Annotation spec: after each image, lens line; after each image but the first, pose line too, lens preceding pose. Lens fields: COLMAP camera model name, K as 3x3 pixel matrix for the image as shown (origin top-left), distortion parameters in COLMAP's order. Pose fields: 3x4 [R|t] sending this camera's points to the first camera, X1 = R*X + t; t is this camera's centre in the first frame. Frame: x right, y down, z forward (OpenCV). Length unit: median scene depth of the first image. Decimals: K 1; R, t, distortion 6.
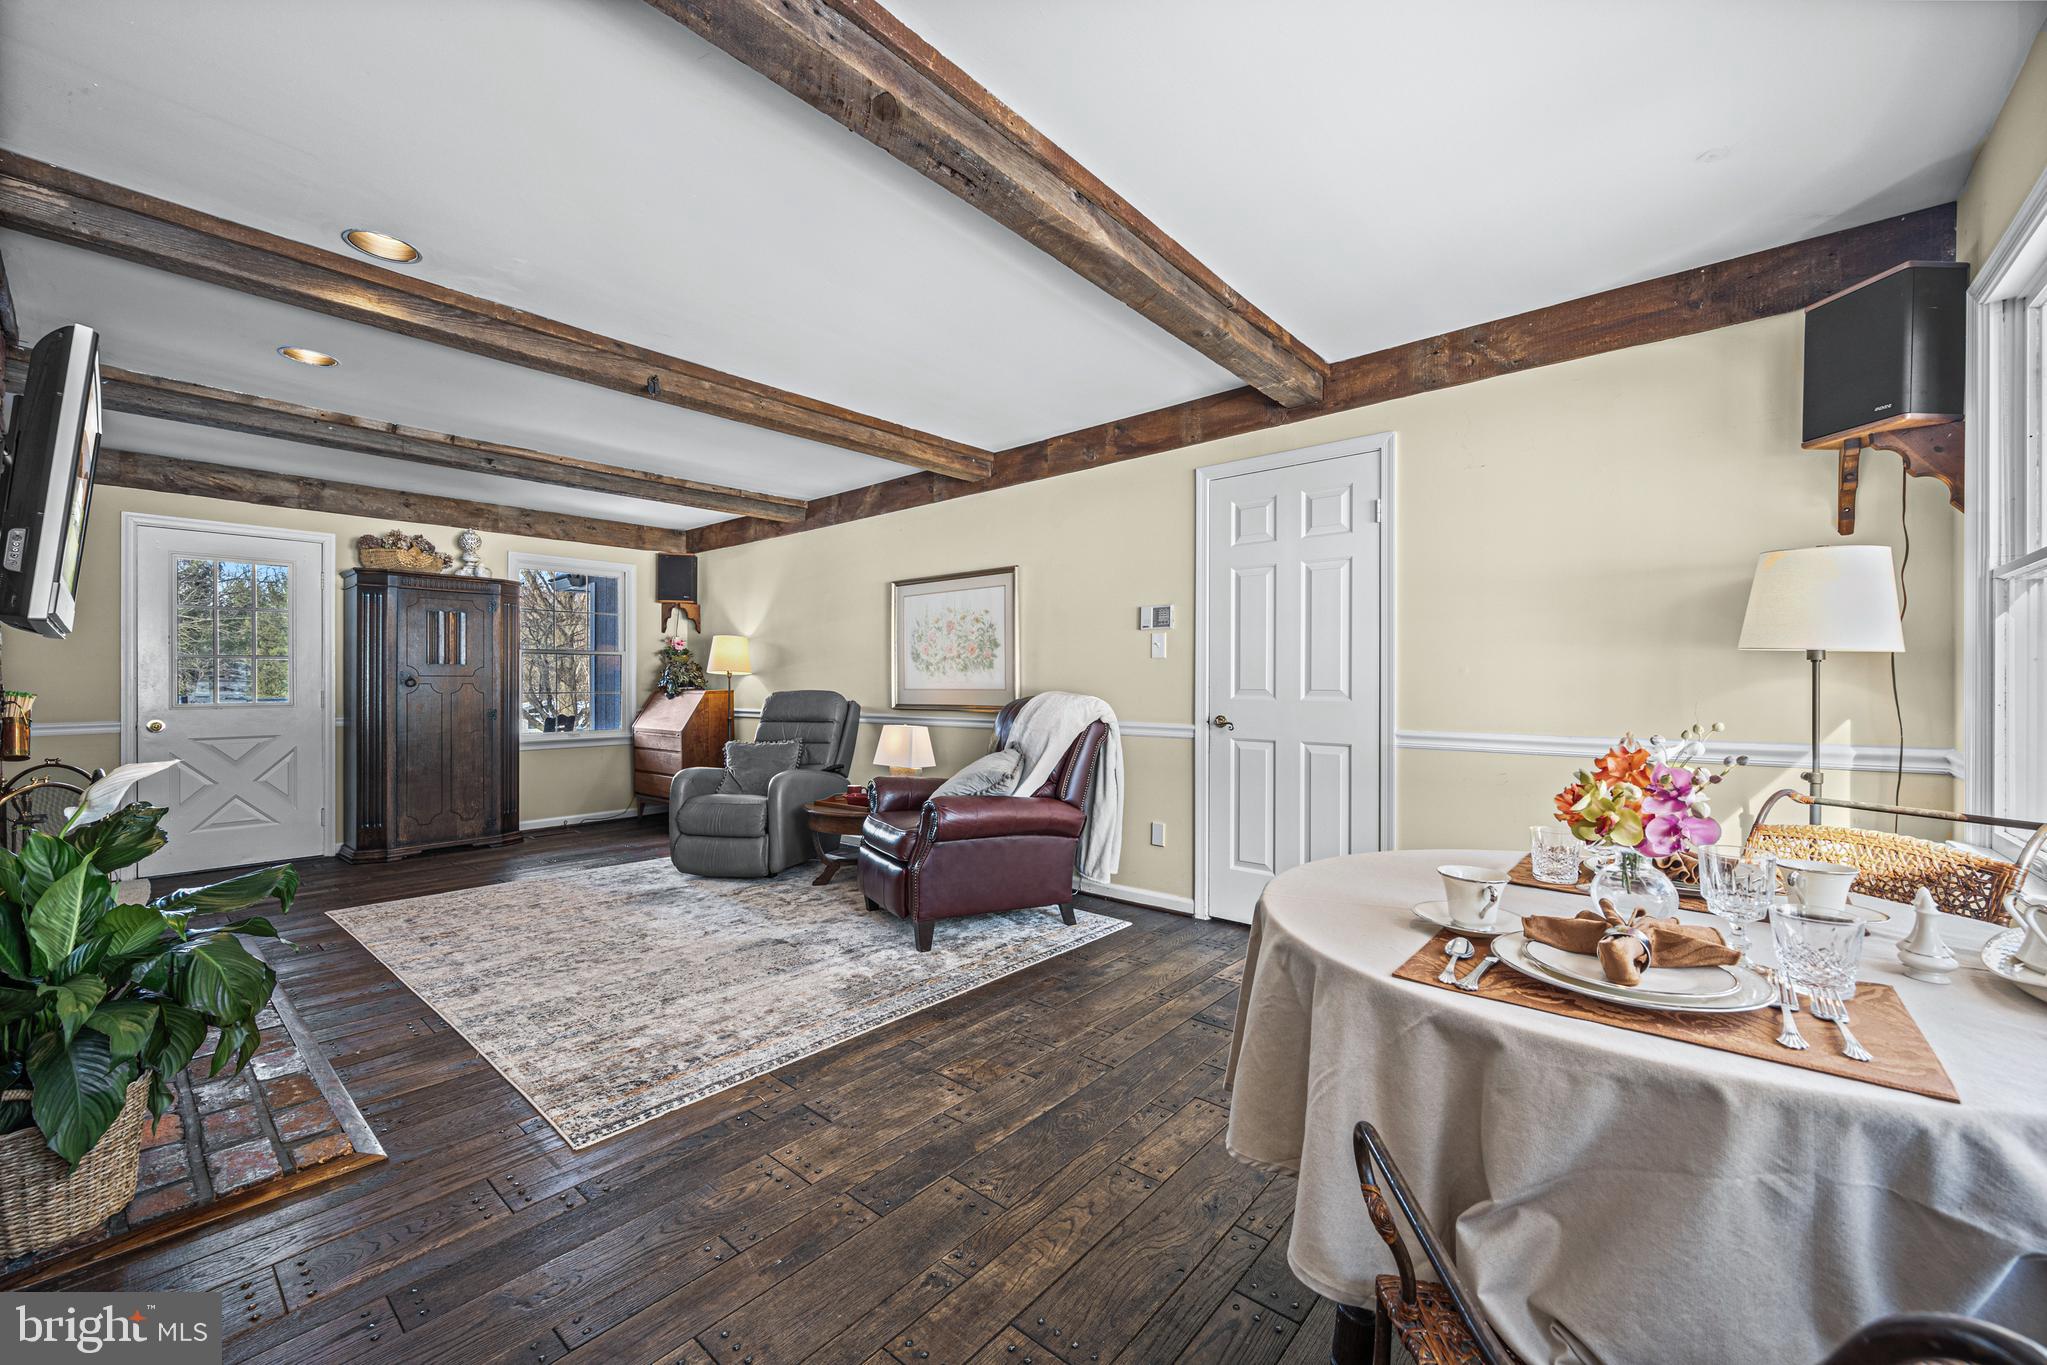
lens RADIAL K [[828.4, 0, 1023.5], [0, 828.4, 682.5], [0, 0, 1]] dist [-0.000571, 0.000029]
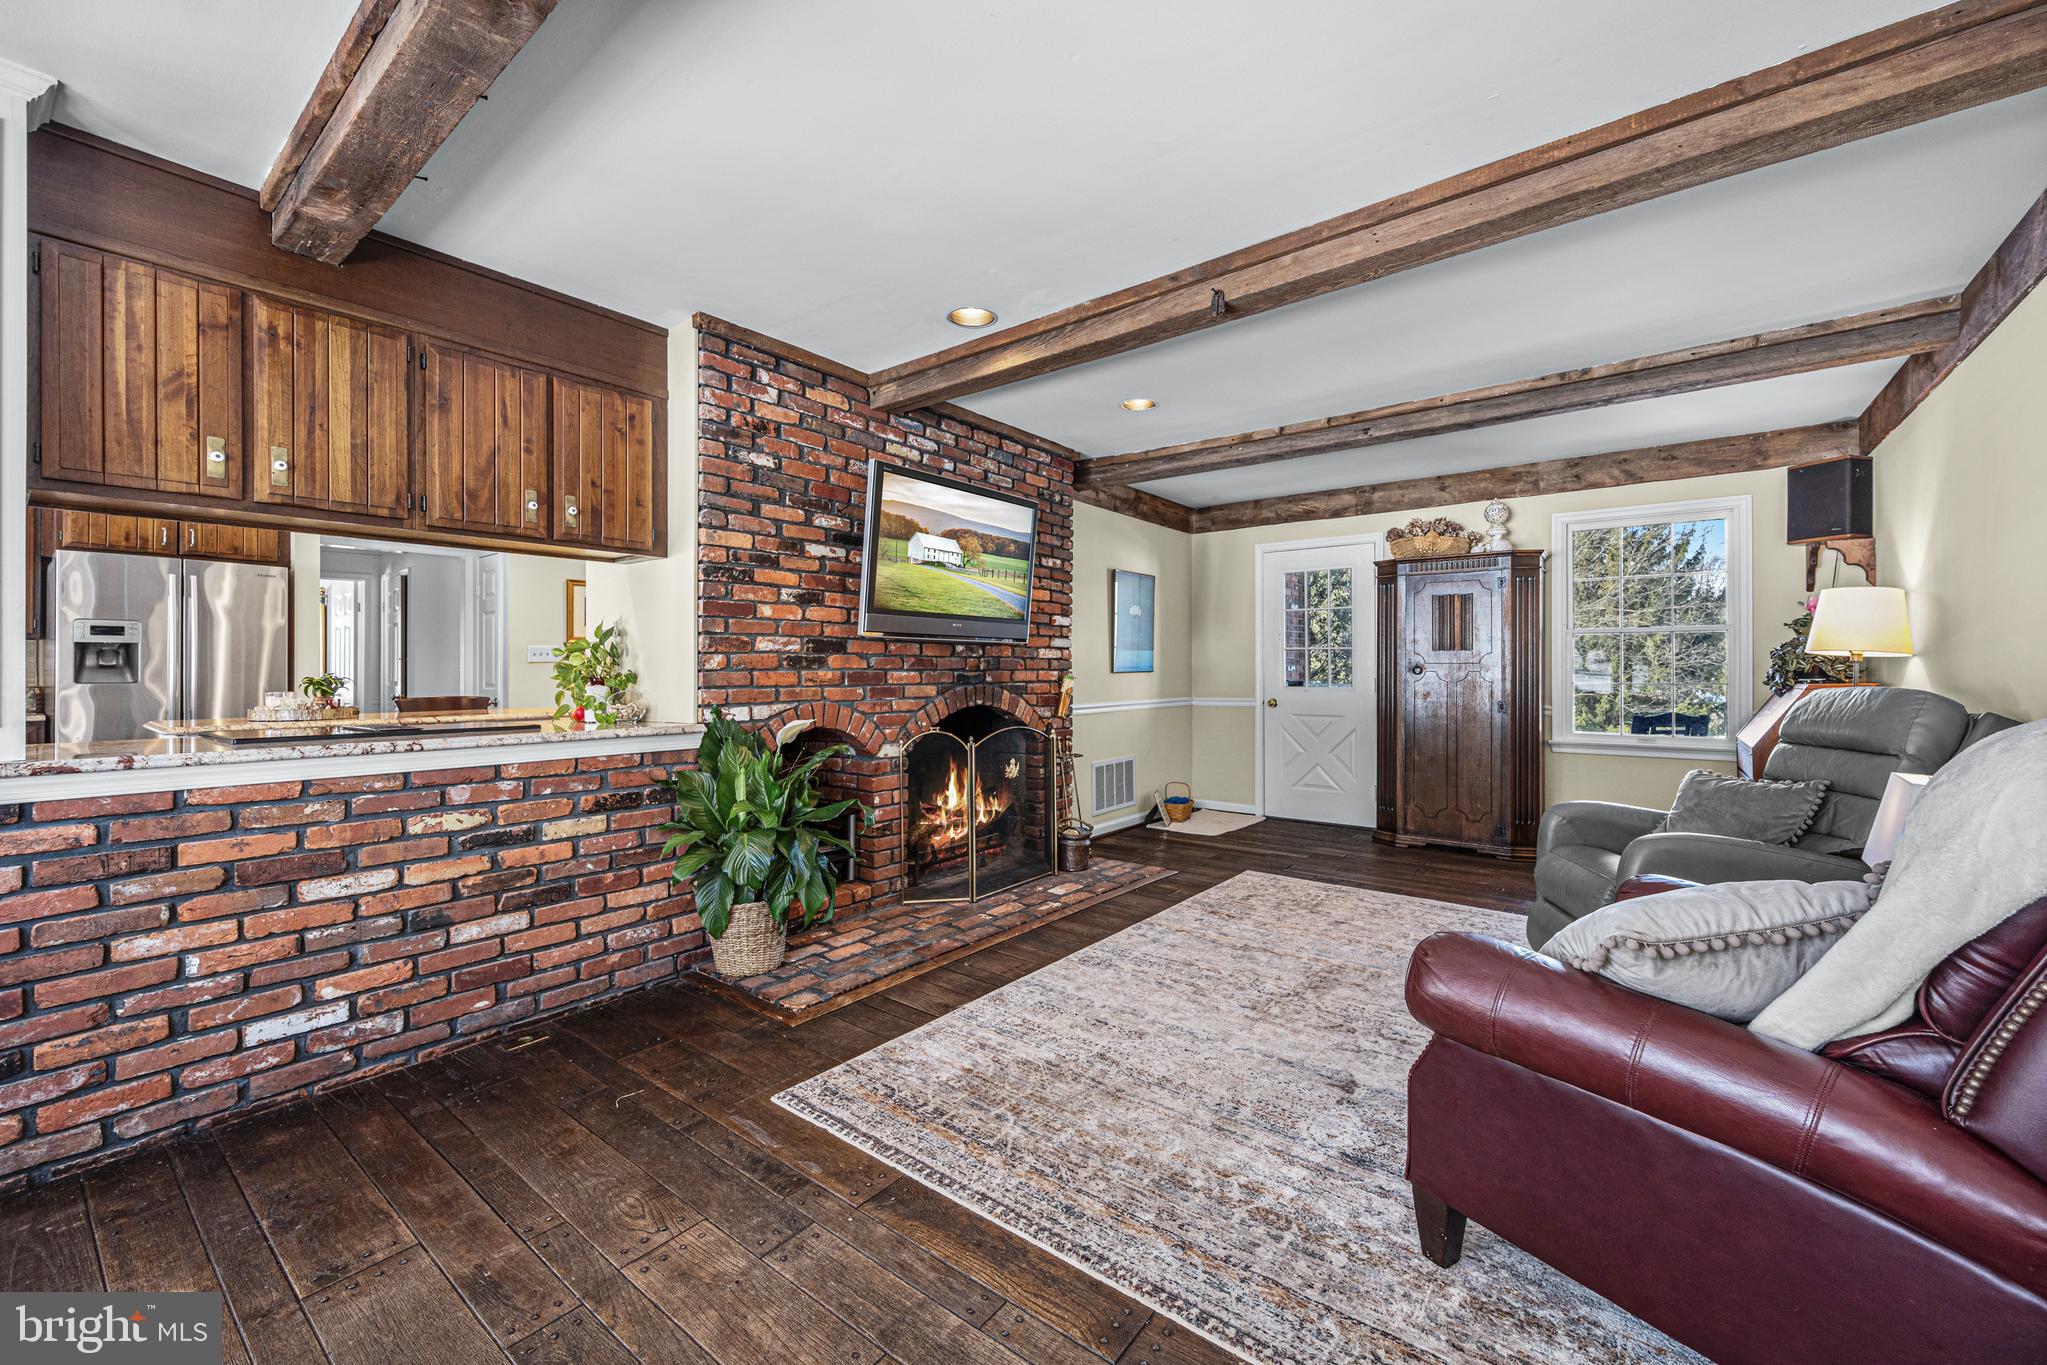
lens RADIAL K [[818.6, 0, 1026.4], [0, 818.6, 666.1], [0, 0, 1]] dist [-0.001077, -0.000008]
pose [[0.041079, -0.002553, -0.999153, 0.216253], [-0.000064, 0.999997, -0.002558, -0.002227], [0.999156, 0.000169, 0.041079, 0.501786]]
